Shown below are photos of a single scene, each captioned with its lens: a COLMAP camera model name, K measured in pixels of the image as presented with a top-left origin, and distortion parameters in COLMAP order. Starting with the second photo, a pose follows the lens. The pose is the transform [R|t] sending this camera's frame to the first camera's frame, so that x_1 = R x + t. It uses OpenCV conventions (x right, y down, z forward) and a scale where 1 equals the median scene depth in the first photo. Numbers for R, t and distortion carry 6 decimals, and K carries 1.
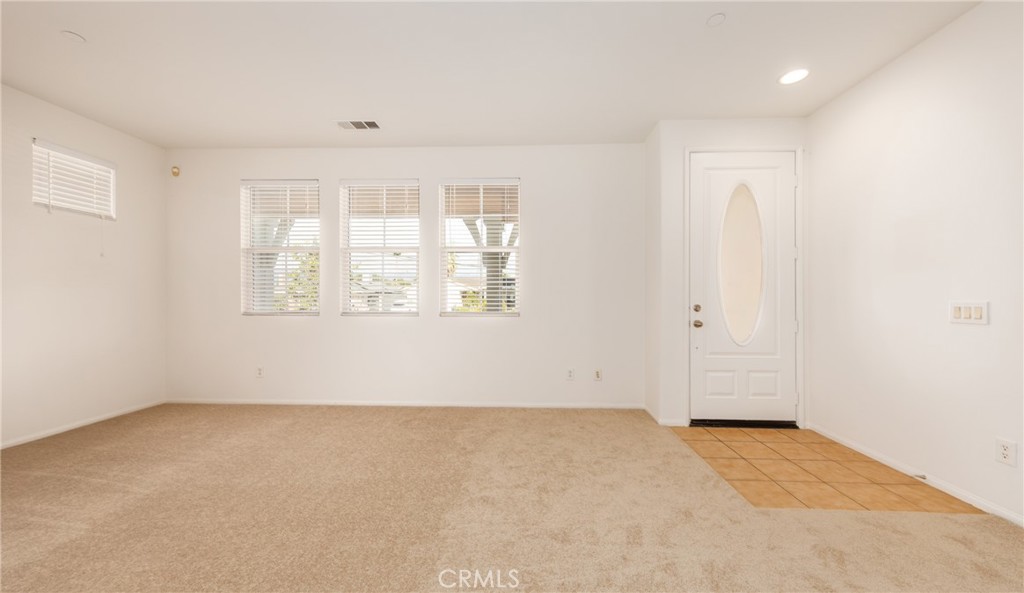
lens RADIAL K [[361.6, 0, 512.0], [0, 361.6, 296.5], [0, 0, 1]] dist [0.000171, 0.000019]
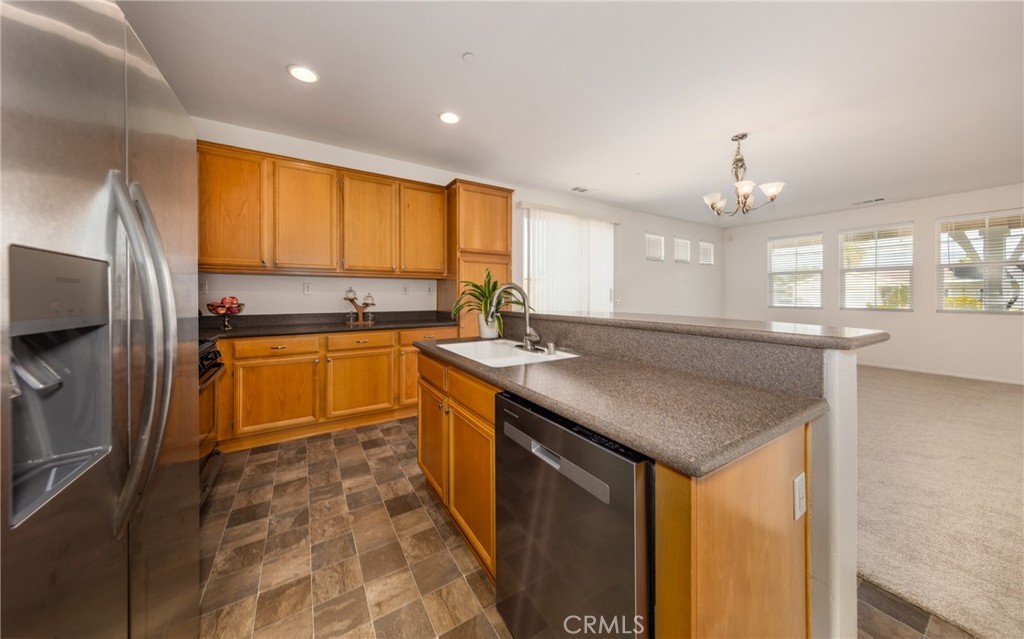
lens RADIAL K [[330.4, 0, 510.0], [0, 330.4, 299.1], [0, 0, 1]] dist [0.000288, 0.000007]
pose [[0.562205, 0.001889, -0.826995, -0.076107], [0.008062, 0.999937, 0.007765, -0.023224], [0.826958, -0.011033, 0.562155, -1.344727]]
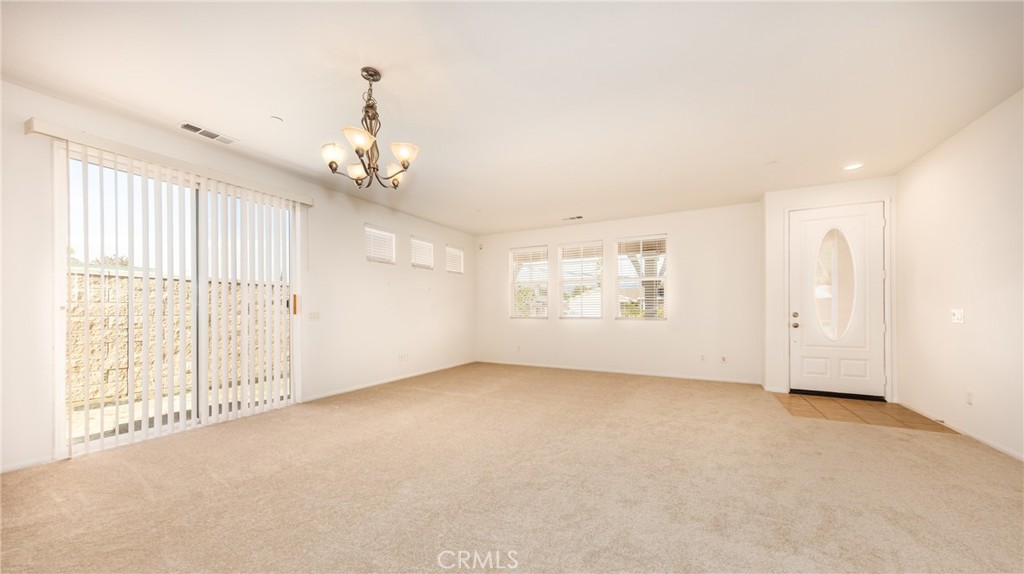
lens RADIAL K [[339.3, 0, 513.7], [0, 339.3, 311.1], [0, 0, 1]] dist [0.000634, 0.000085]
pose [[0.904059, -0.002002, -0.427402, 0.058611], [0.006445, 0.999939, 0.008950, -0.003620], [0.427358, -0.010846, 0.904017, -0.762428]]
